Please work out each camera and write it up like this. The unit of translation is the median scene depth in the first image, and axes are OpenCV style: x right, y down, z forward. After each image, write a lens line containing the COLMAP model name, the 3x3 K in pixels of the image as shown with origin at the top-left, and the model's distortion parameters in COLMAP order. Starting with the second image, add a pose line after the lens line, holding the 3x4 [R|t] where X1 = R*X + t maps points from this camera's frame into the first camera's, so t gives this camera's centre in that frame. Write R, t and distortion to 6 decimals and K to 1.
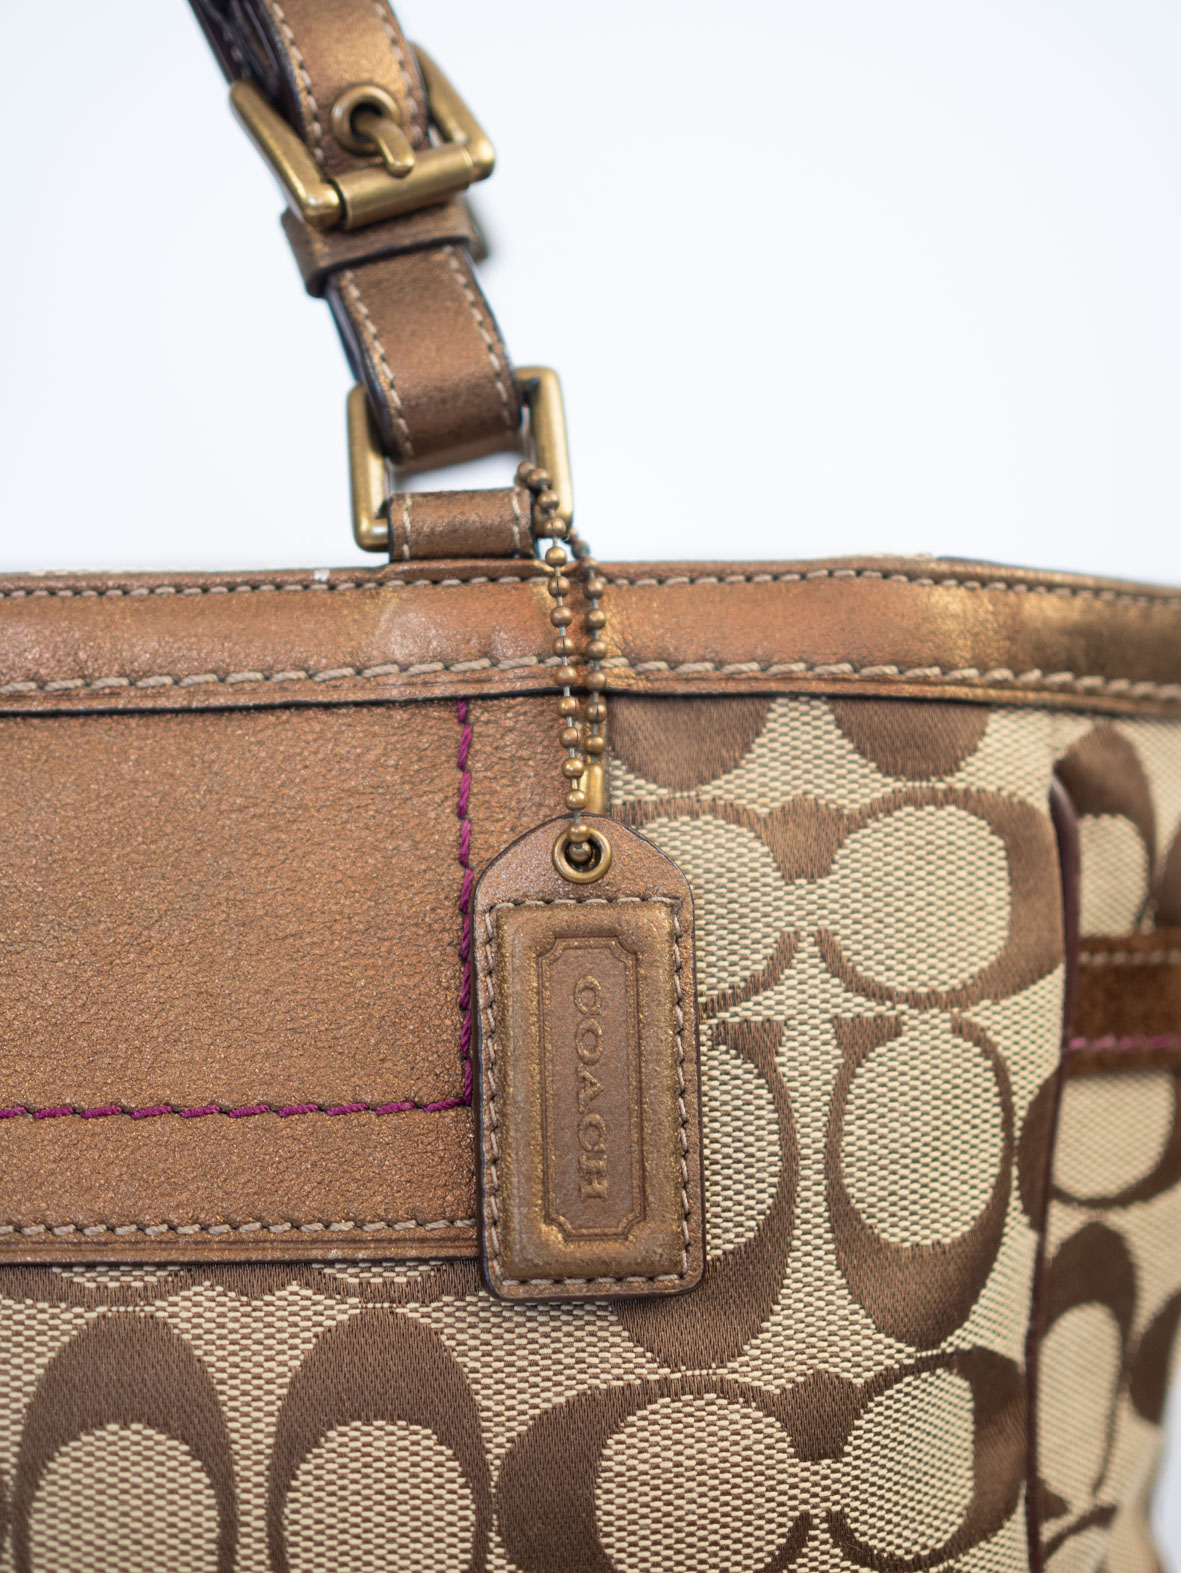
lens RADIAL K [[2265.0, 0, 590.6], [0, 2265.0, 805.5], [0, 0, 1]] dist [-0.125329, 0.082131]
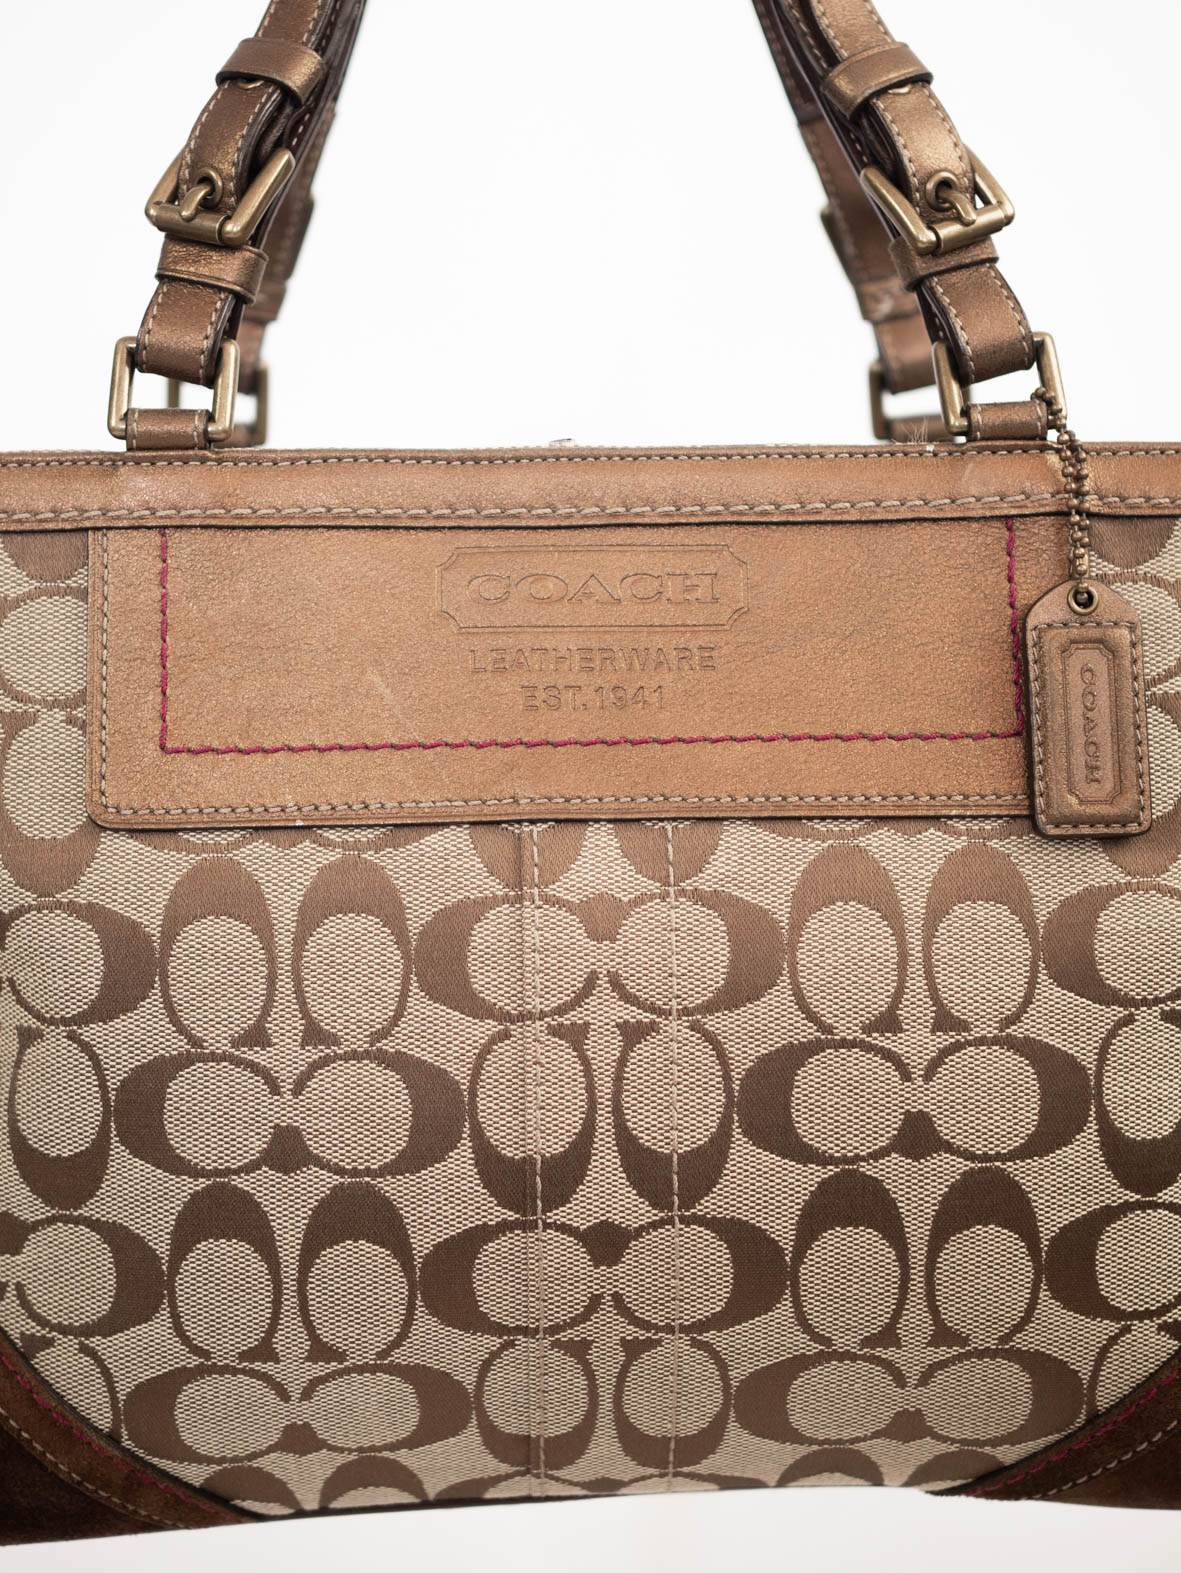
lens RADIAL K [[2608.6, 0, 590.5], [0, 2608.6, 786.5], [0, 0, 1]] dist [-0.112140, 0.028993]
pose [[0.999936, 0.002825, 0.010950, -0.416722], [-0.002943, 0.999938, 0.010737, 0.148519], [-0.010919, -0.010769, 0.999882, -1.087685]]
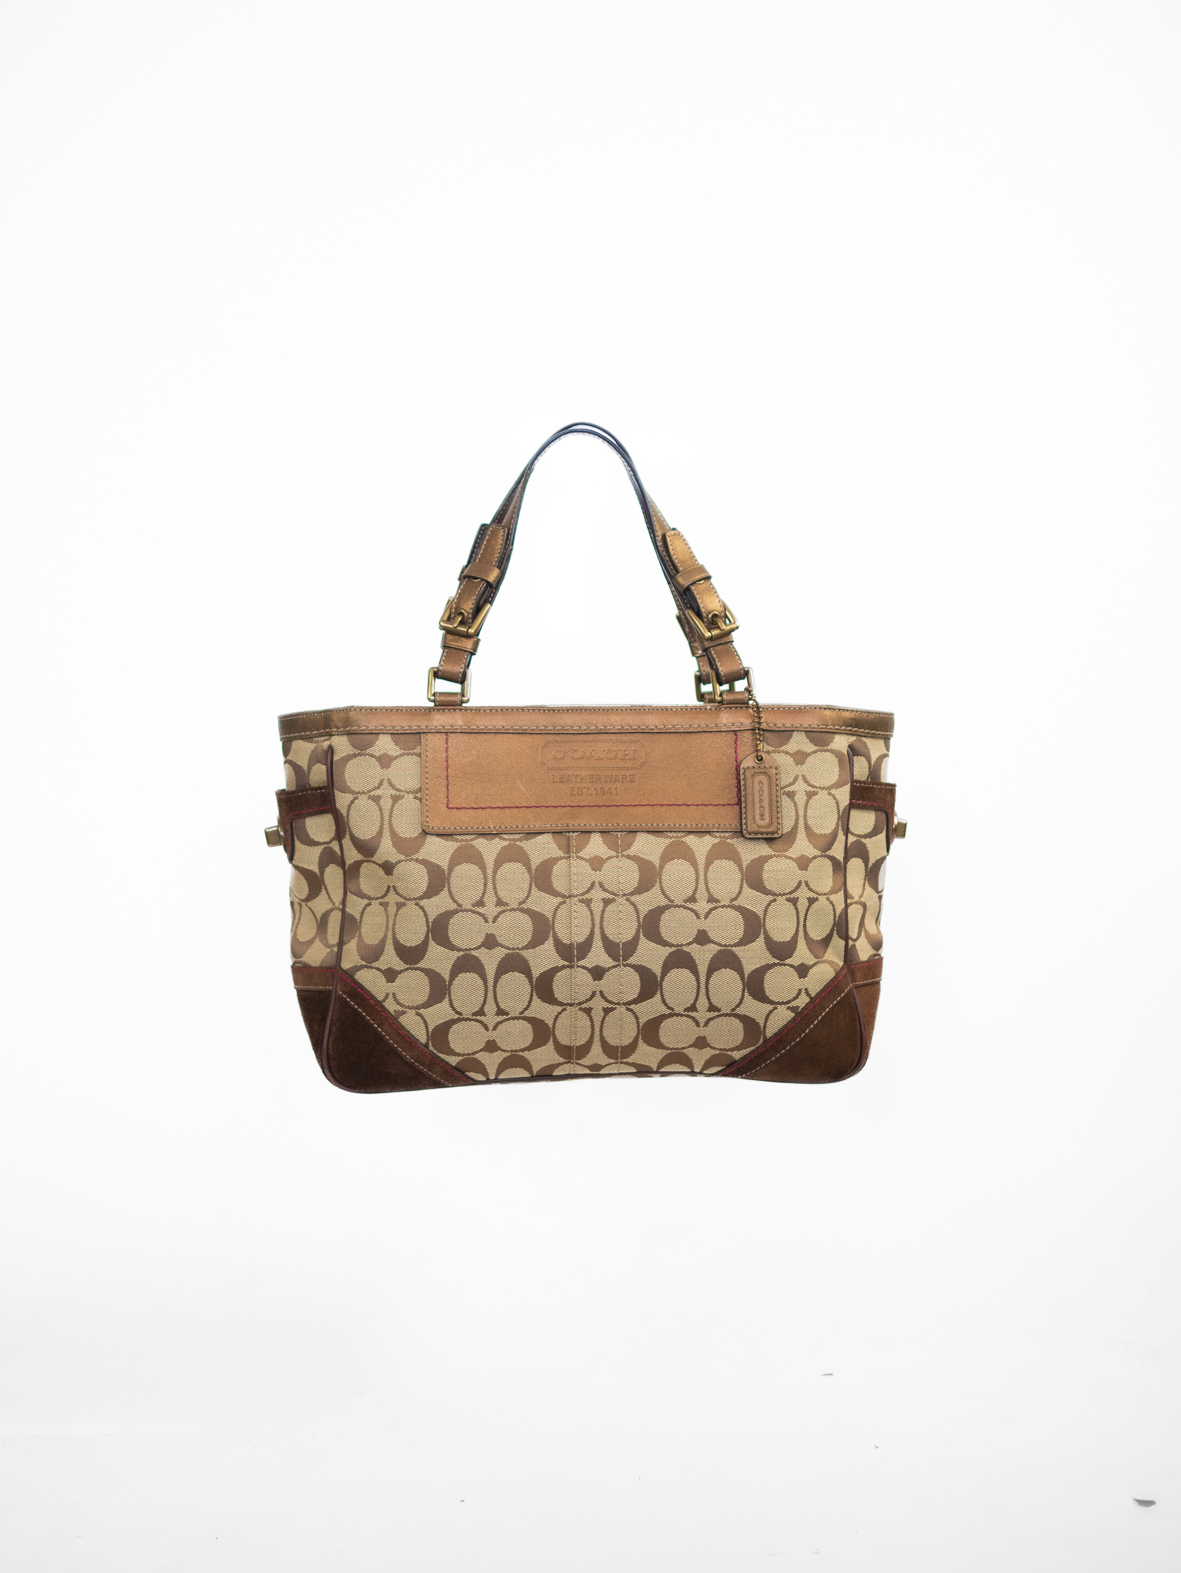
lens RADIAL K [[2608.6, 0, 590.5], [0, 2608.6, 786.5], [0, 0, 1]] dist [-0.112140, 0.028993]
pose [[0.999418, 0.008897, 0.032922, -0.599758], [-0.006670, 0.997720, -0.067157, 0.498734], [-0.033444, 0.066899, 0.997199, -5.101039]]
